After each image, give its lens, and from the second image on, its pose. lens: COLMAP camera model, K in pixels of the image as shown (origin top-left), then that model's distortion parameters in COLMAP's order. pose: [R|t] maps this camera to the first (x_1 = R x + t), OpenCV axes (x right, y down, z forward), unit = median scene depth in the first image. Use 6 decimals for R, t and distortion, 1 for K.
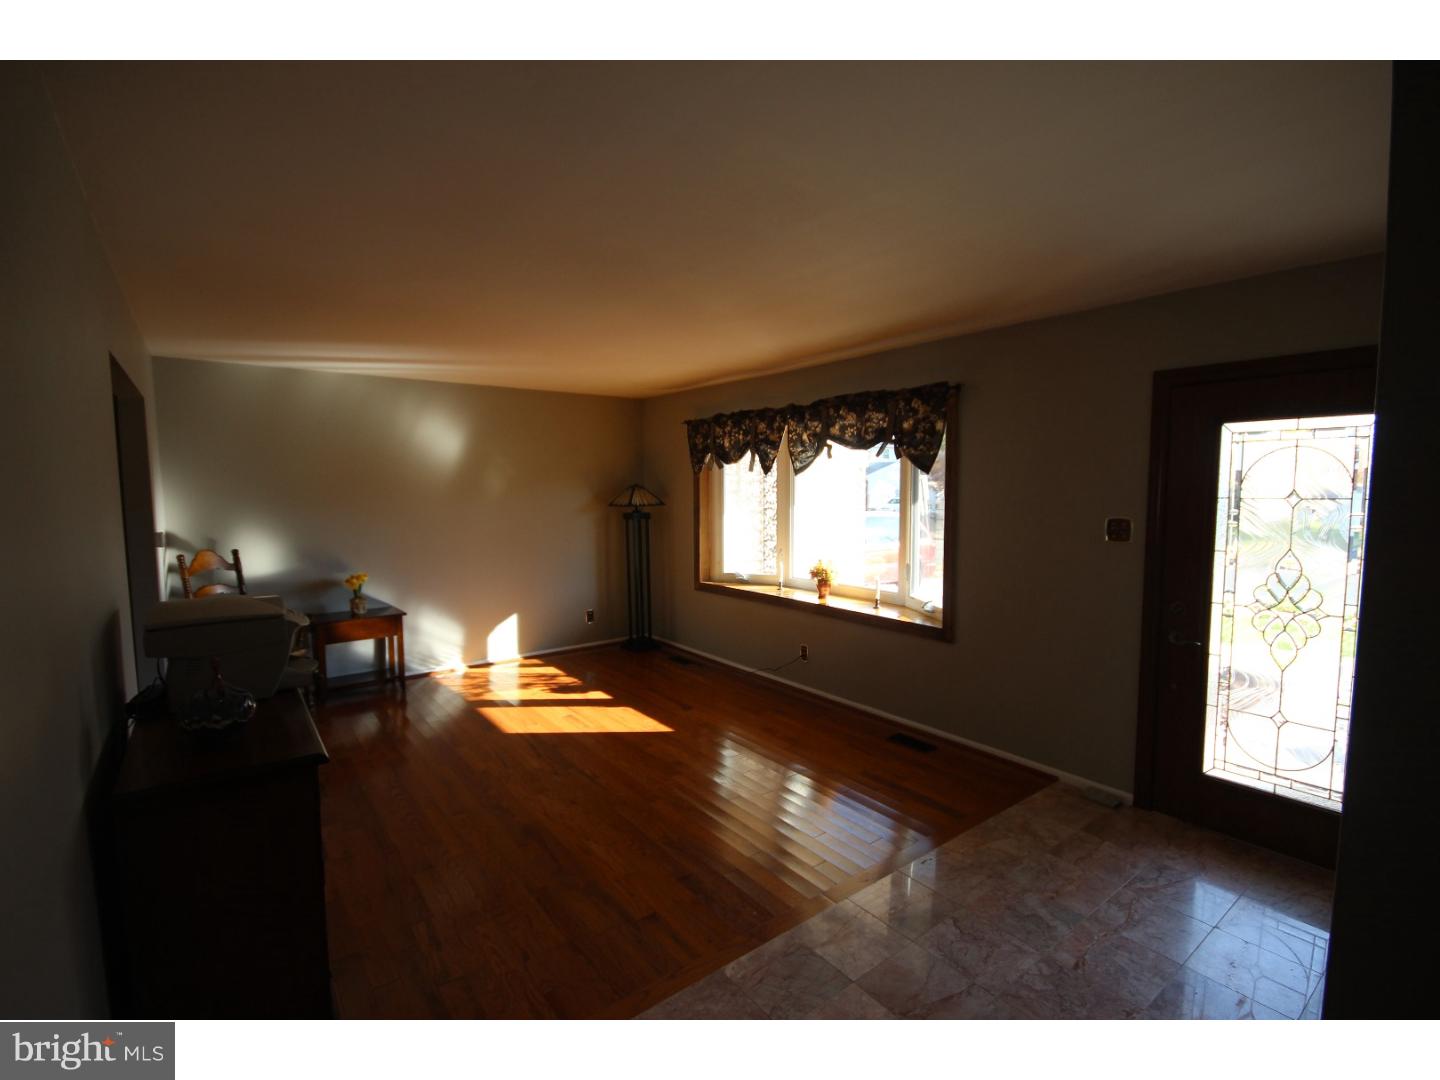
lens RADIAL K [[666.5, 0, 724.8], [0, 666.5, 538.8], [0, 0, 1]] dist [-0.000756, -0.000583]
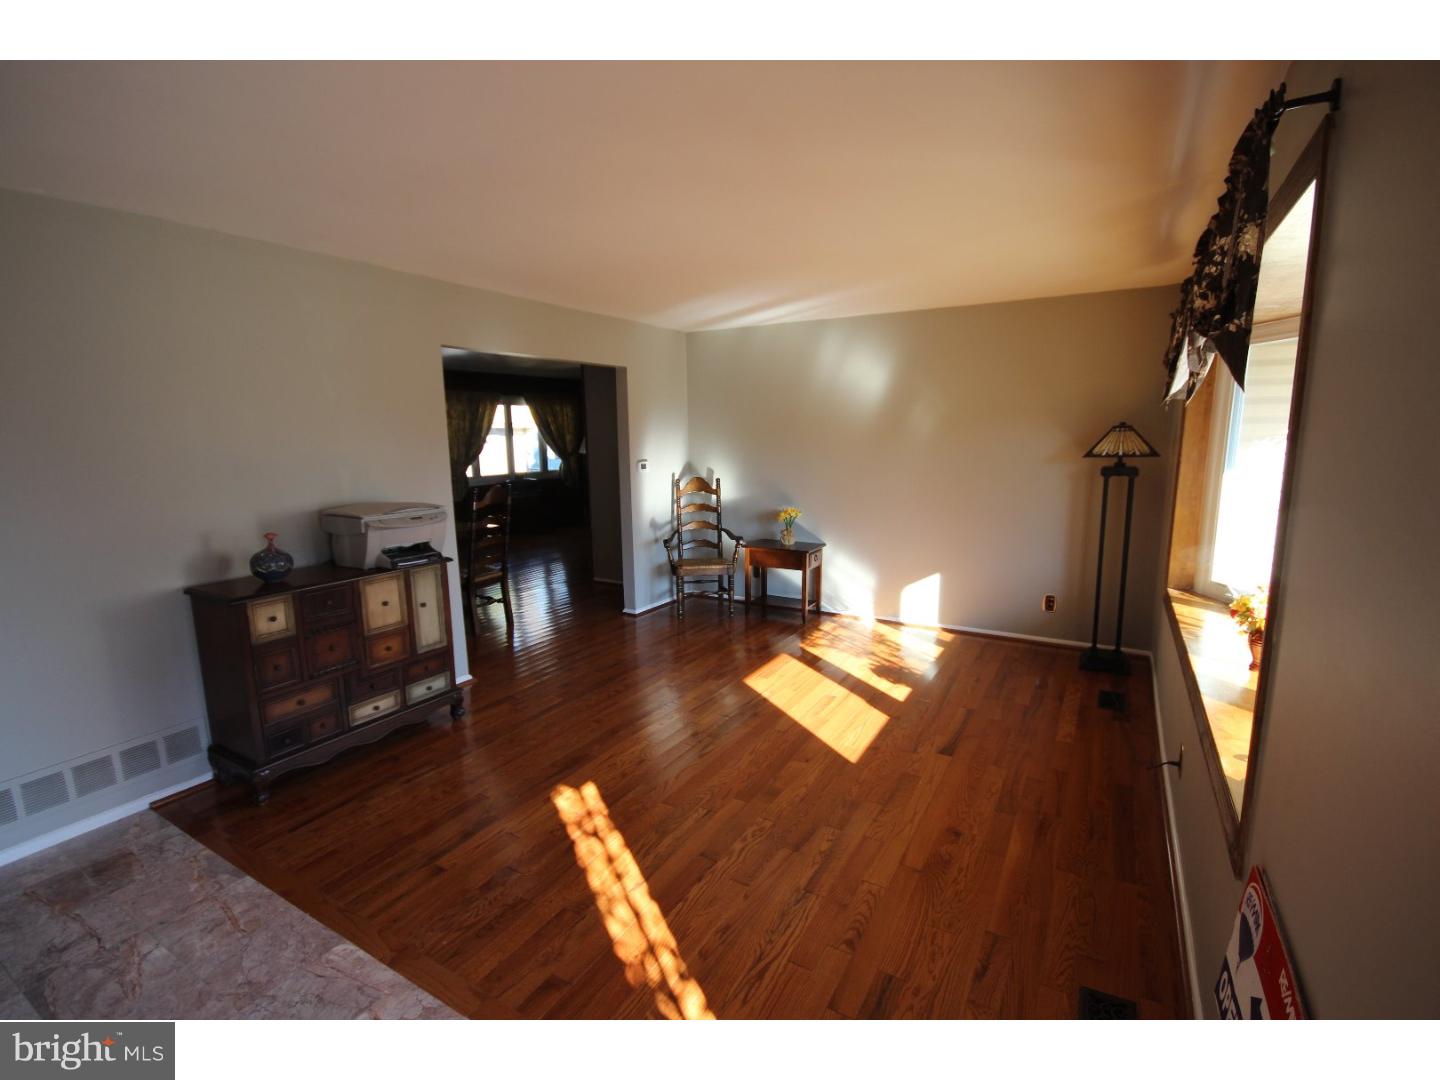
lens RADIAL K [[666.5, 0, 724.8], [0, 666.5, 538.8], [0, 0, 1]] dist [-0.000756, -0.000583]
pose [[0.371276, 0.151975, -0.916001, 0.419507], [-0.063280, 0.988362, 0.138332, -0.042995], [0.926364, 0.006605, 0.376573, 0.480089]]
